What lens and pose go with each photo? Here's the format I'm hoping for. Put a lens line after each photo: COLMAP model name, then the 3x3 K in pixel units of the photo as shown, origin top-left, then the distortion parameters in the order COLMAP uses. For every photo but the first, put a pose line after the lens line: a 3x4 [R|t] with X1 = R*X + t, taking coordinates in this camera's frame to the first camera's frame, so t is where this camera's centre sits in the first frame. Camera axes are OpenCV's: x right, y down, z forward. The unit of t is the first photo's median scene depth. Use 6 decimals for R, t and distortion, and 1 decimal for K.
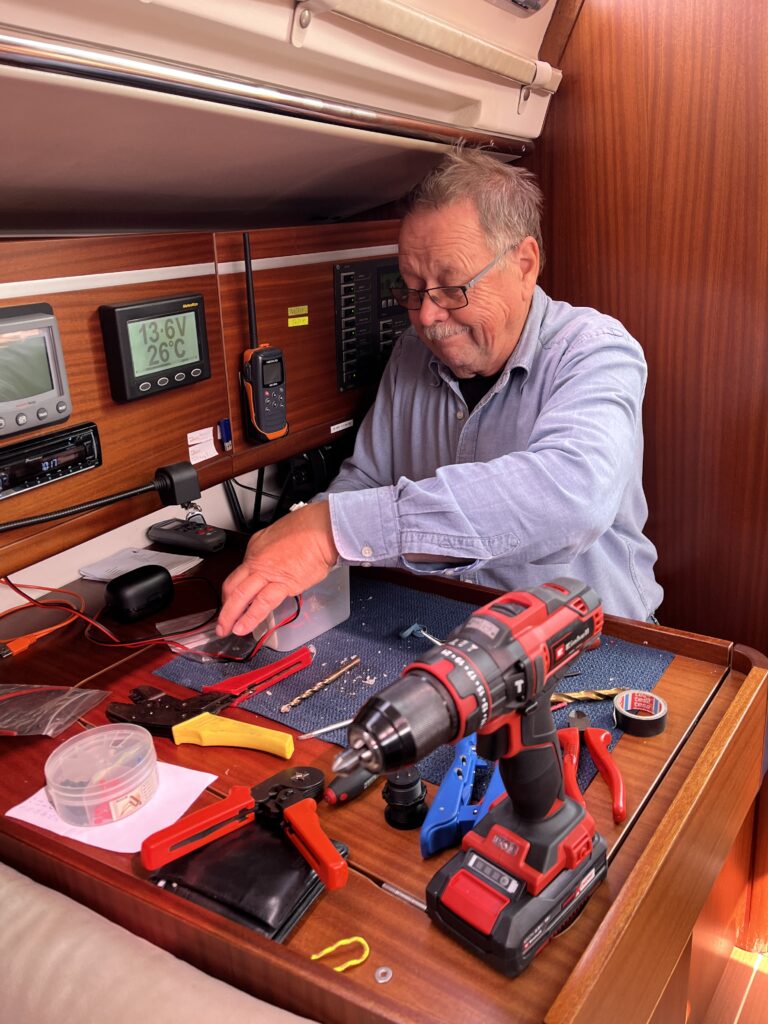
lens RADIAL K [[773.3, 0, 384.0], [0, 773.3, 512.0], [0, 0, 1]] dist [0.053360, -0.053884]
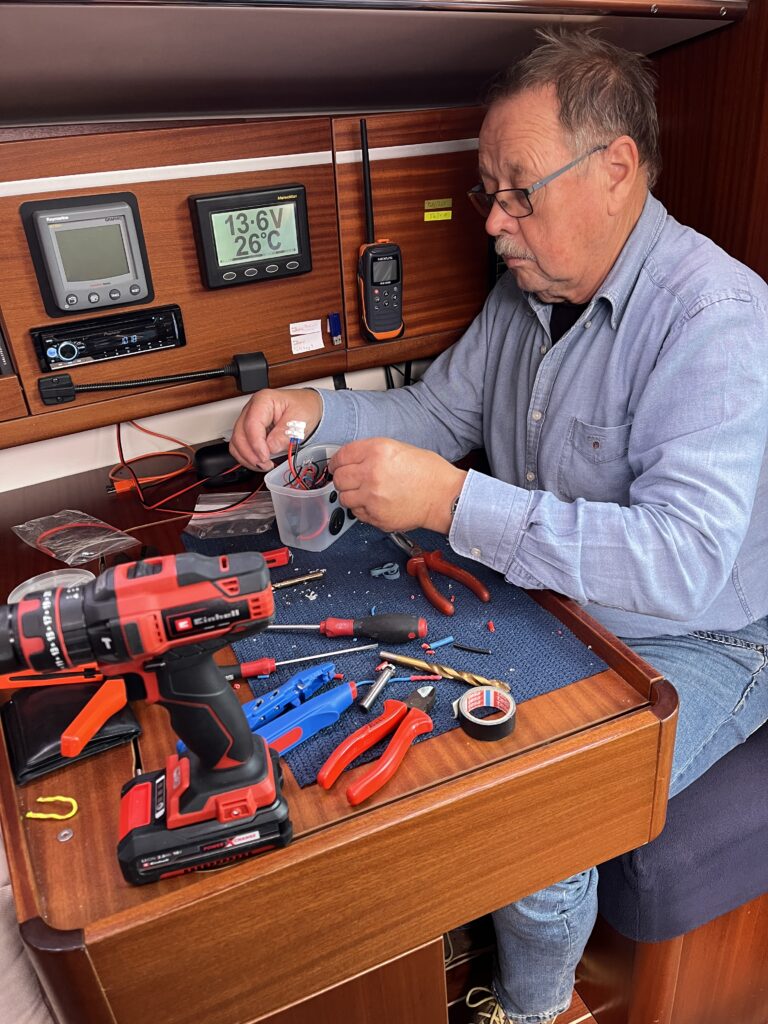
lens RADIAL K [[773.3, 0, 384.0], [0, 773.3, 512.0], [0, 0, 1]] dist [0.053360, -0.053884]
pose [[0.868905, 0.238676, -0.433634, 0.411394], [-0.163470, 0.965280, 0.203743, -0.099322], [0.467207, -0.106147, 0.877753, 0.124627]]
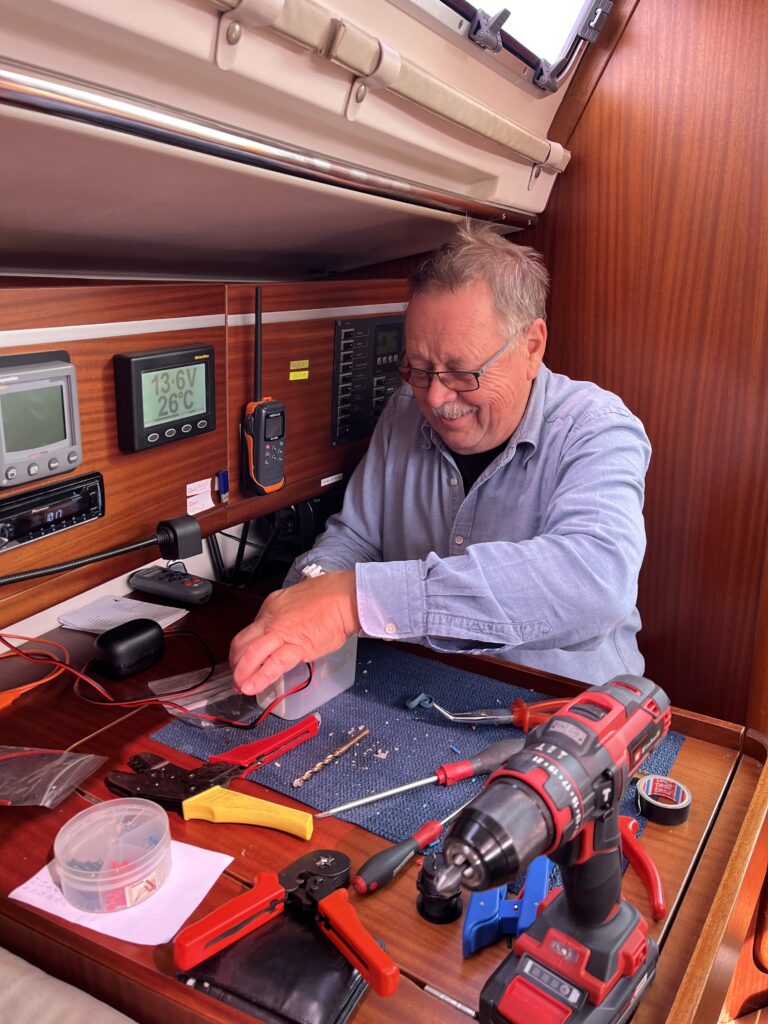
lens RADIAL K [[772.7, 0, 375.1], [0, 772.7, 517.7], [0, 0, 1]] dist [0.061512, -0.065909]
pose [[0.996456, 0.047905, 0.069135, -0.091122], [-0.045018, 0.998072, -0.042729, -0.031297], [-0.071048, 0.039466, 0.996692, 0.012472]]
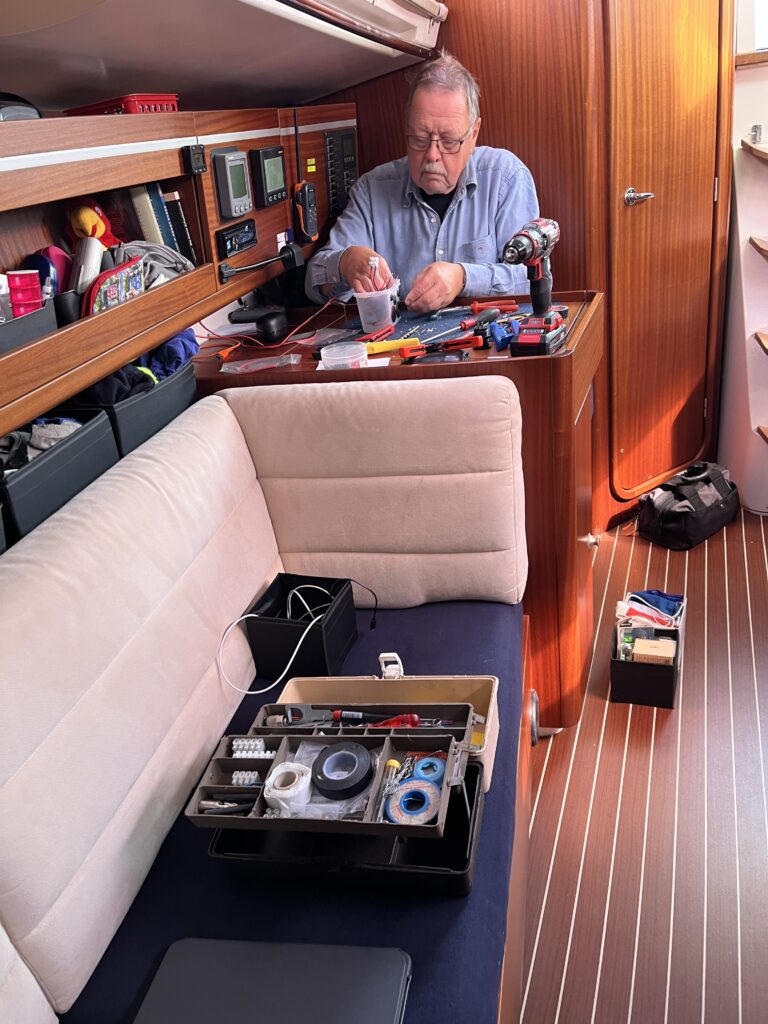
lens RADIAL K [[773.3, 0, 384.0], [0, 773.3, 512.0], [0, 0, 1]] dist [0.053360, -0.053884]
pose [[0.953786, -0.164356, 0.251554, -0.618312], [0.140819, 0.984017, 0.108995, 0.382426], [-0.265447, -0.068534, 0.961686, -0.828363]]
